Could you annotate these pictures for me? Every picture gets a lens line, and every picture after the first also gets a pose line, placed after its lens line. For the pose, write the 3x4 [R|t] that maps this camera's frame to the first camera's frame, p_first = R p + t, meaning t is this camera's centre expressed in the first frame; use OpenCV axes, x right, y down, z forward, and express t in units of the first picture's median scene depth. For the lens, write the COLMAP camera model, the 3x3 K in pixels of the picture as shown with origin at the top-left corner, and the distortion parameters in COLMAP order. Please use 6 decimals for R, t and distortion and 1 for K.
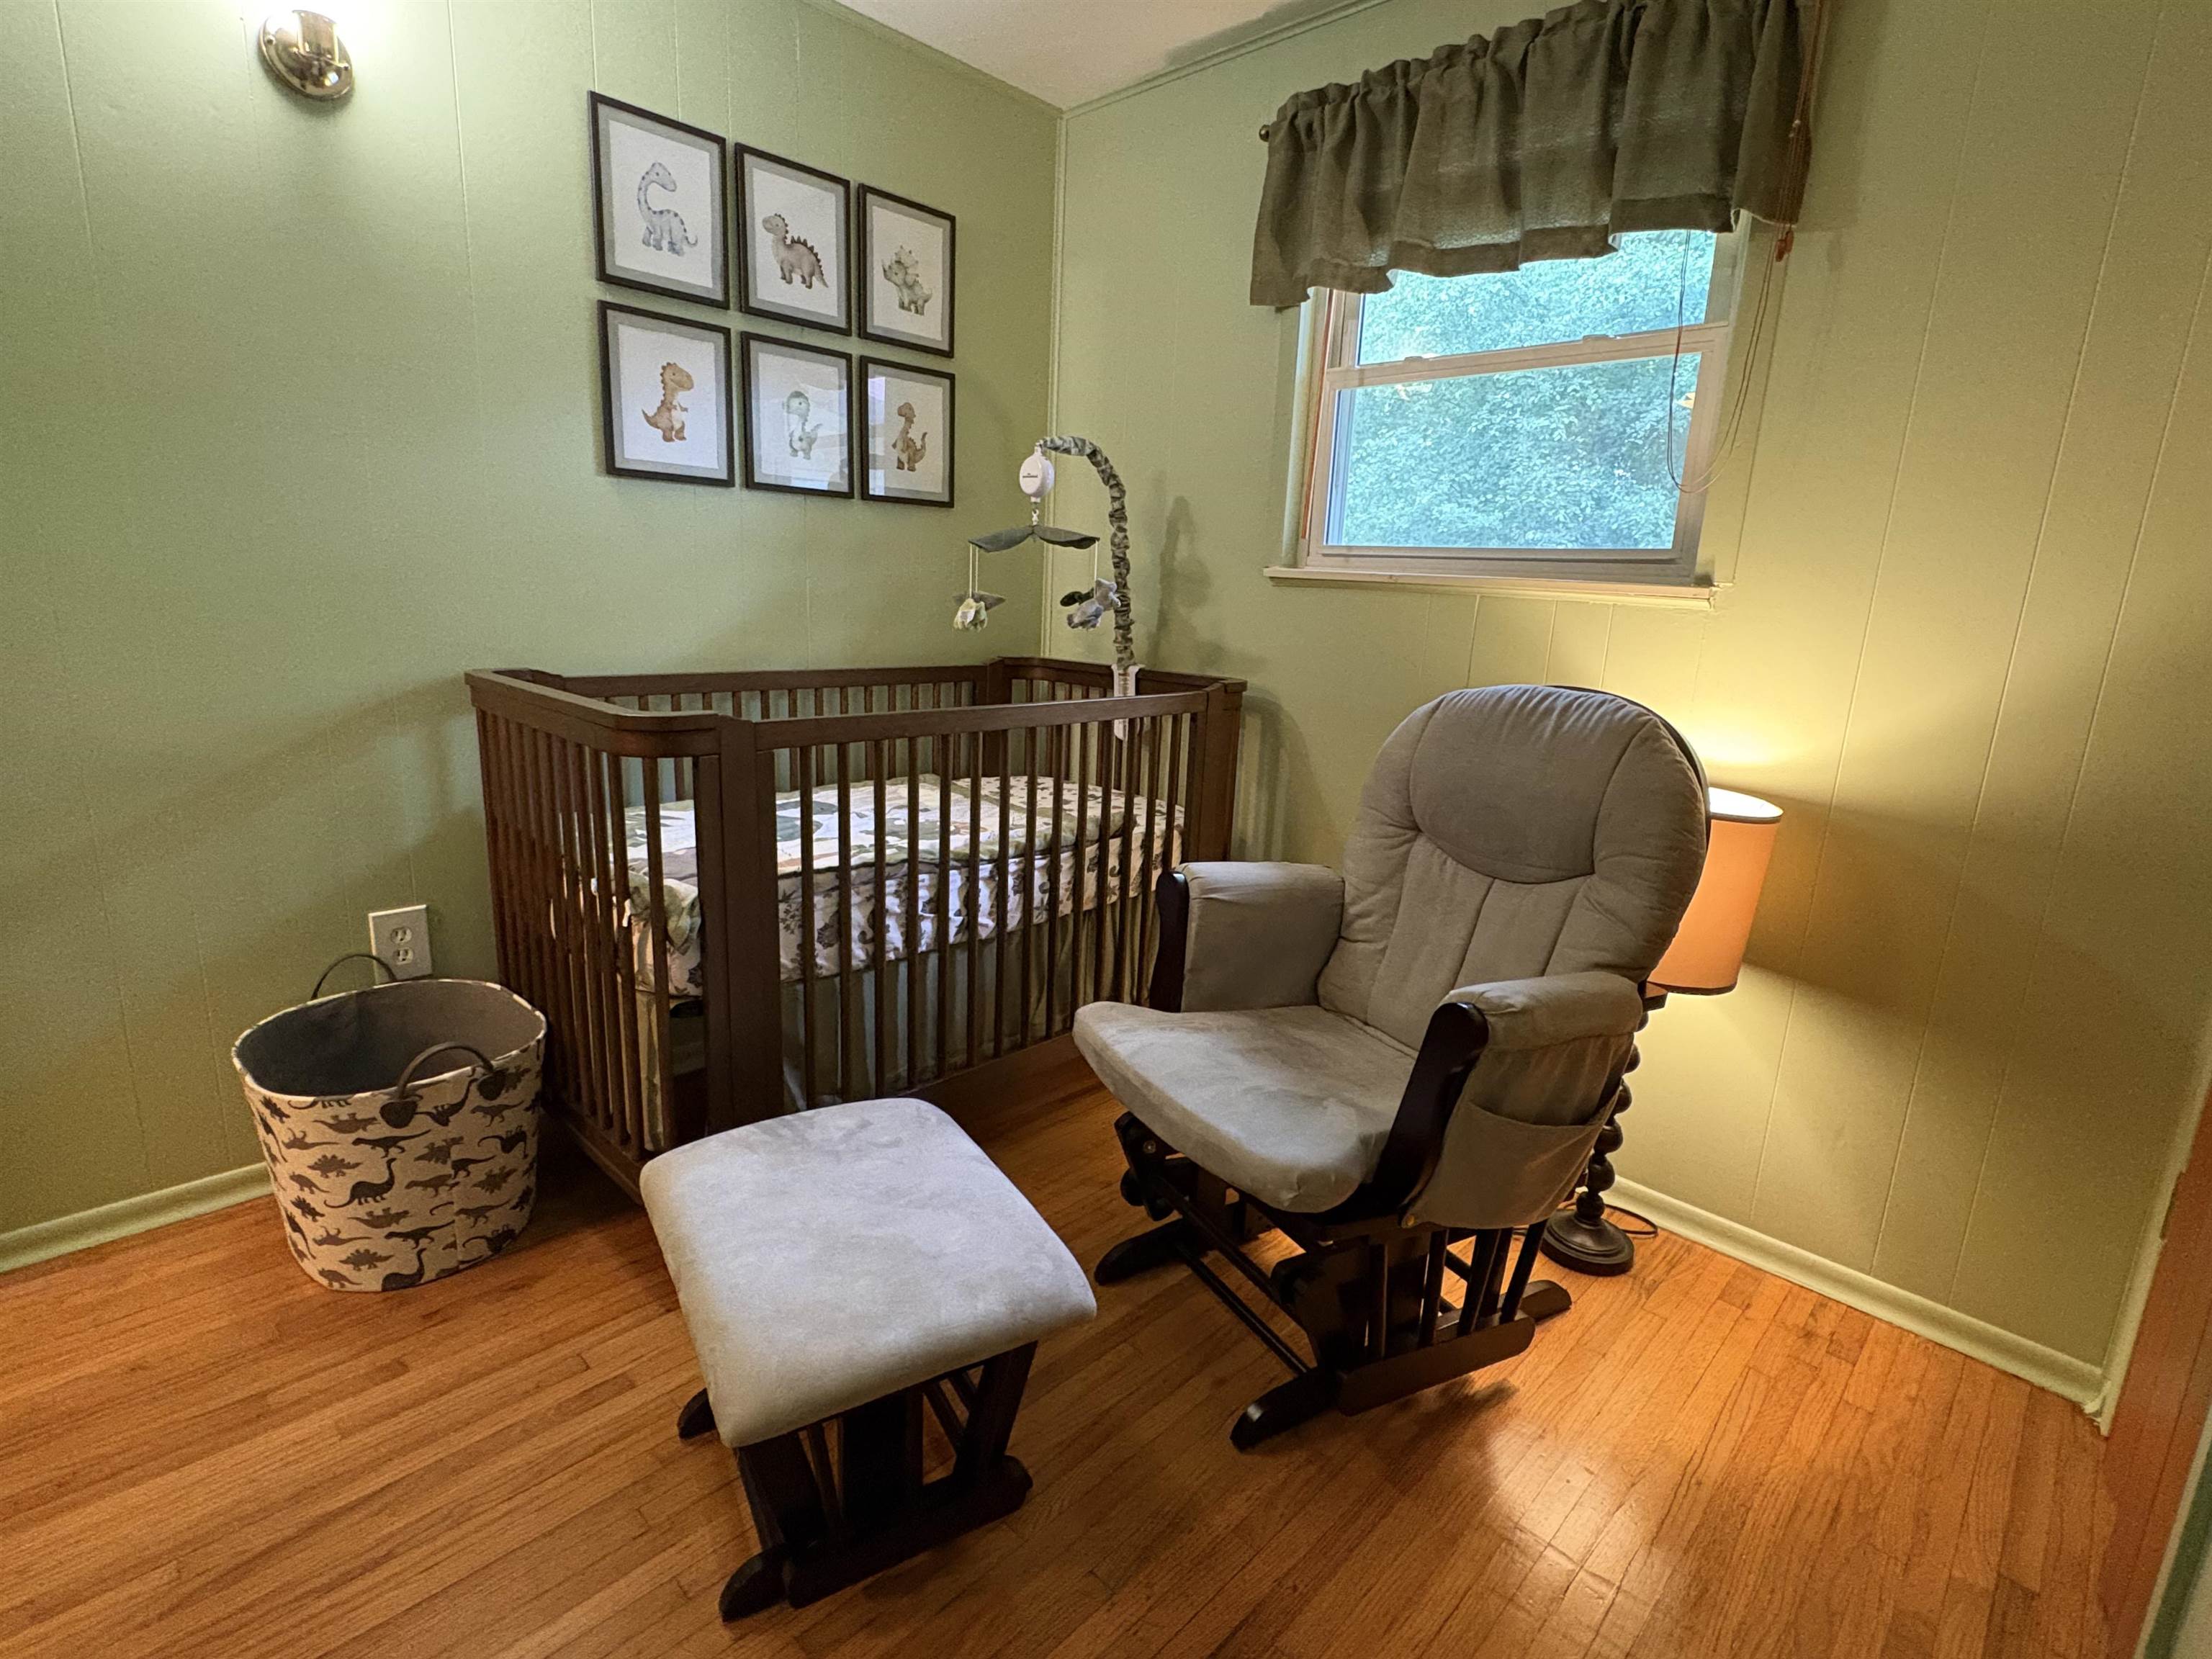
lens RADIAL K [[1056.6, 0, 1114.5], [0, 1056.6, 818.6], [0, 0, 1]] dist [0.003226, 0.000516]
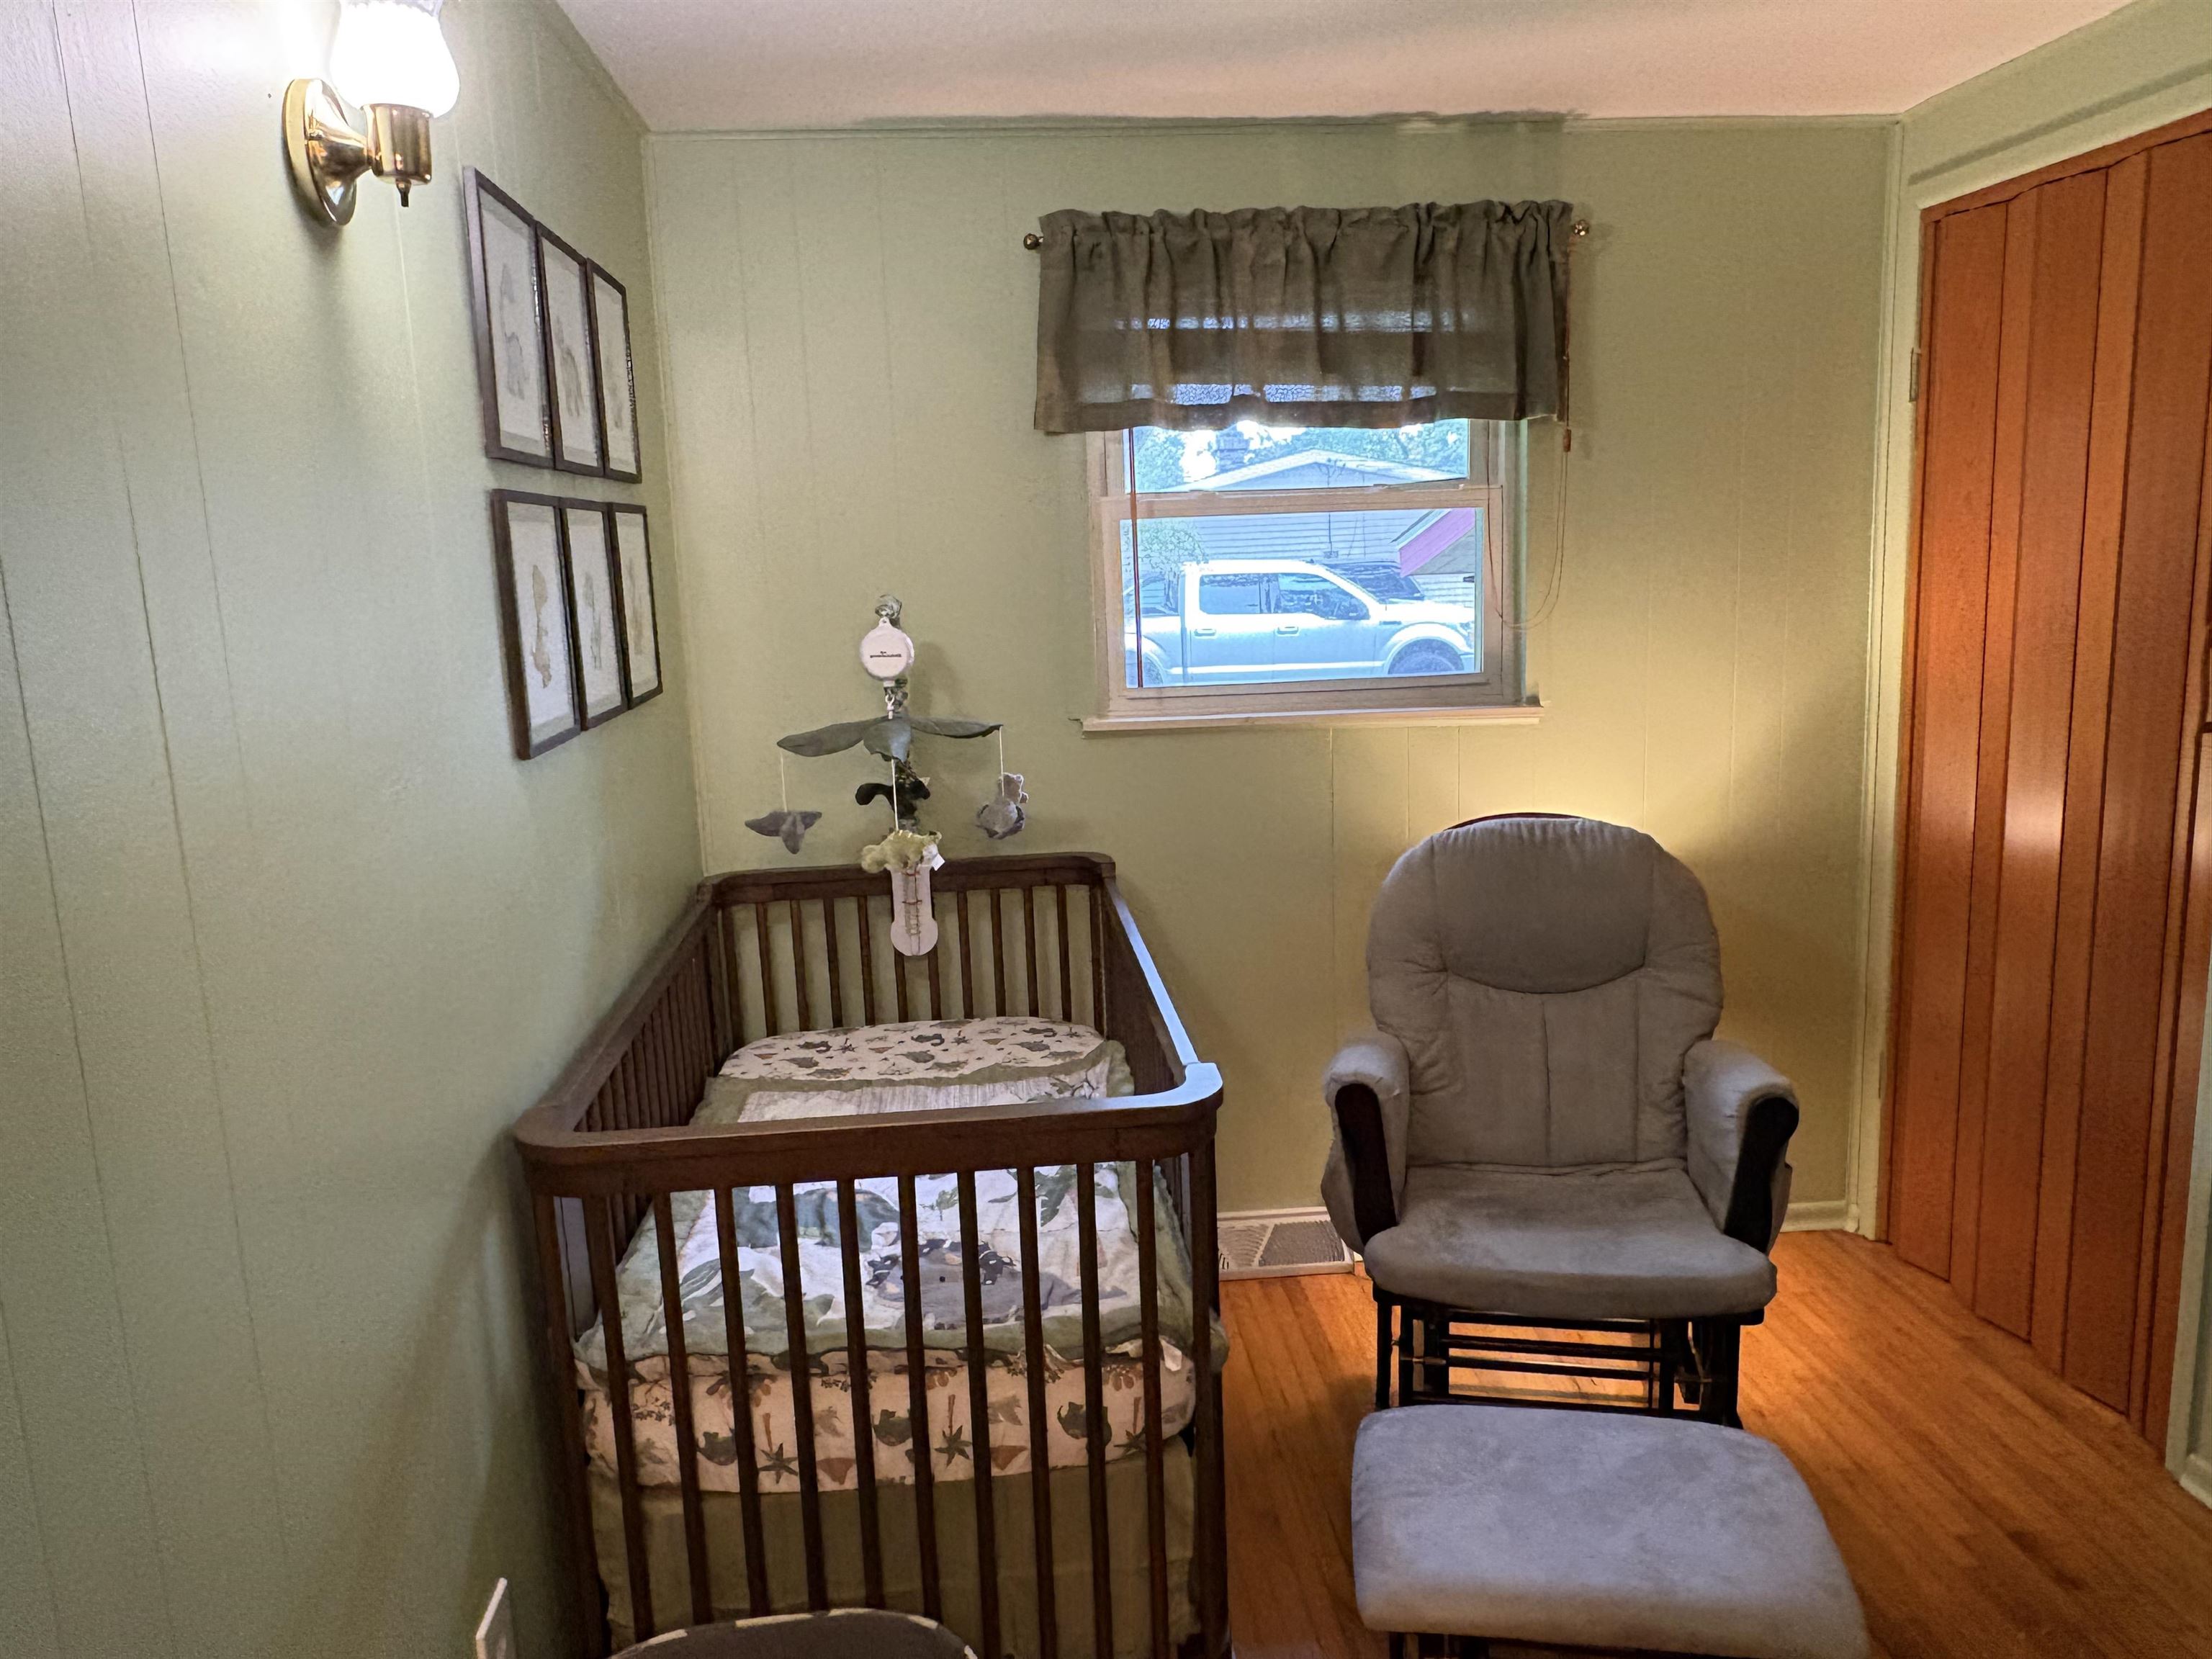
lens RADIAL K [[1565.6, 0, 1108.9], [0, 1565.6, 833.5], [0, 0, 1]] dist [-0.002001, -0.002122]
pose [[0.652914, -0.203386, 0.729615, -0.922857], [0.228408, 0.971301, 0.066362, -0.267236], [-0.722173, 0.123321, 0.680631, 0.150839]]
